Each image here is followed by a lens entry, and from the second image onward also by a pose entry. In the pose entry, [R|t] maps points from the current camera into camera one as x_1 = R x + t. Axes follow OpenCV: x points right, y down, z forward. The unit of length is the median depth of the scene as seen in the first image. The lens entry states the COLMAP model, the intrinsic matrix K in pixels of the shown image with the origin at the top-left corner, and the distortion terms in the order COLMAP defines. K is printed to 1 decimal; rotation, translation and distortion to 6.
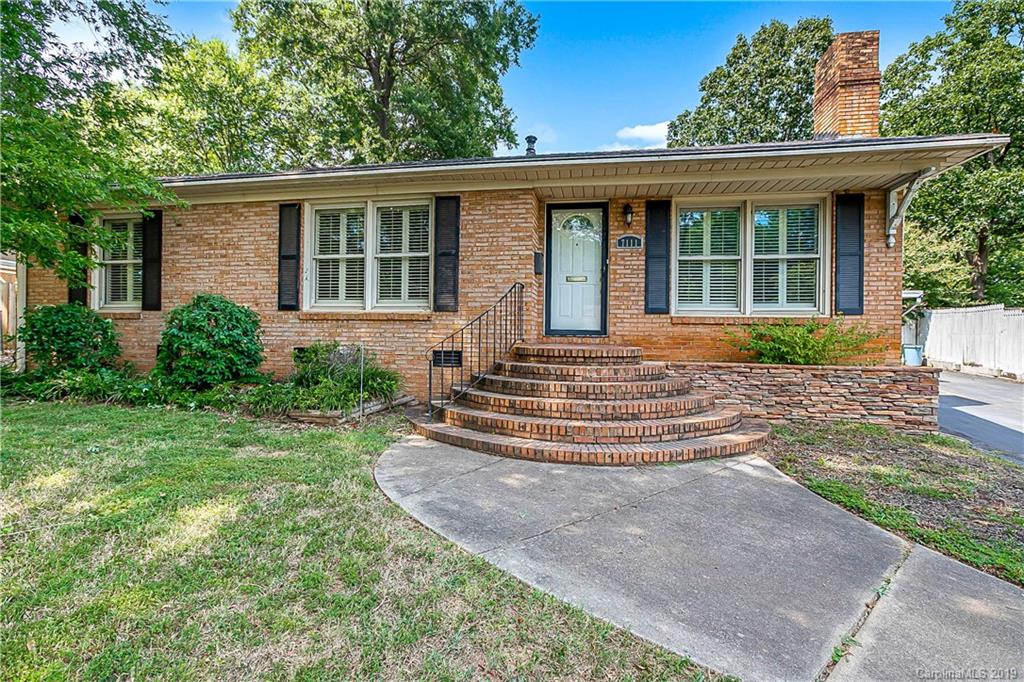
lens RADIAL K [[466.3, 0, 512.0], [0, 466.3, 341.0], [0, 0, 1]] dist [-0.014931, 0.001011]
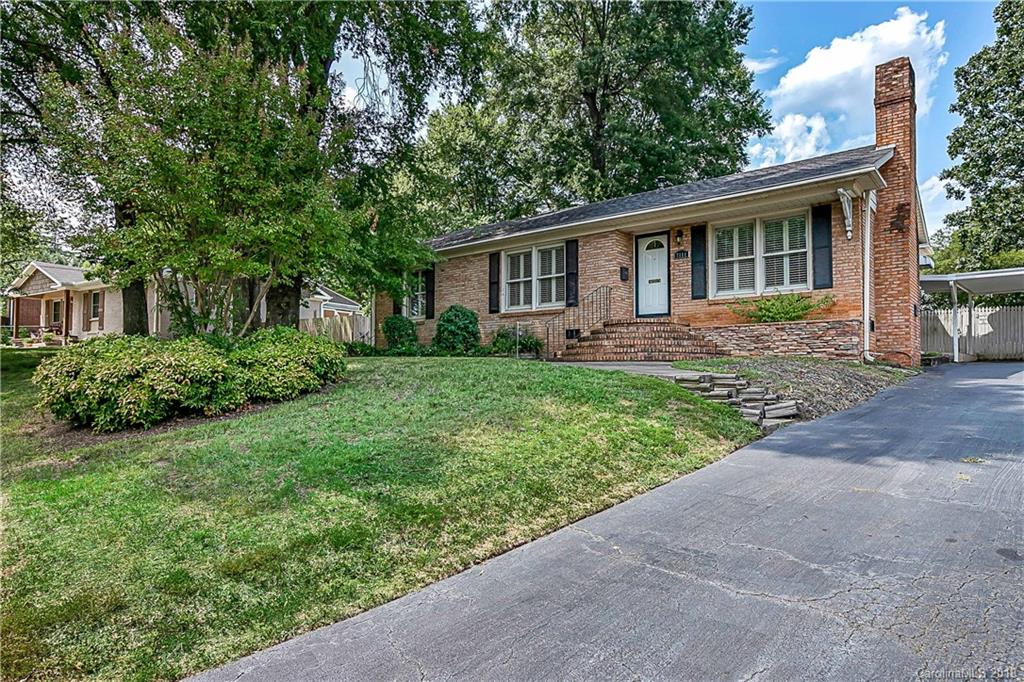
lens RADIAL K [[588.1, 0, 513.0], [0, 588.1, 354.9], [0, 0, 1]] dist [-0.000913, 0.000836]
pose [[0.877026, -0.028587, -0.479591, 0.675023], [0.008718, 0.999011, -0.043605, 0.198724], [0.480364, 0.034062, 0.876408, -0.956381]]
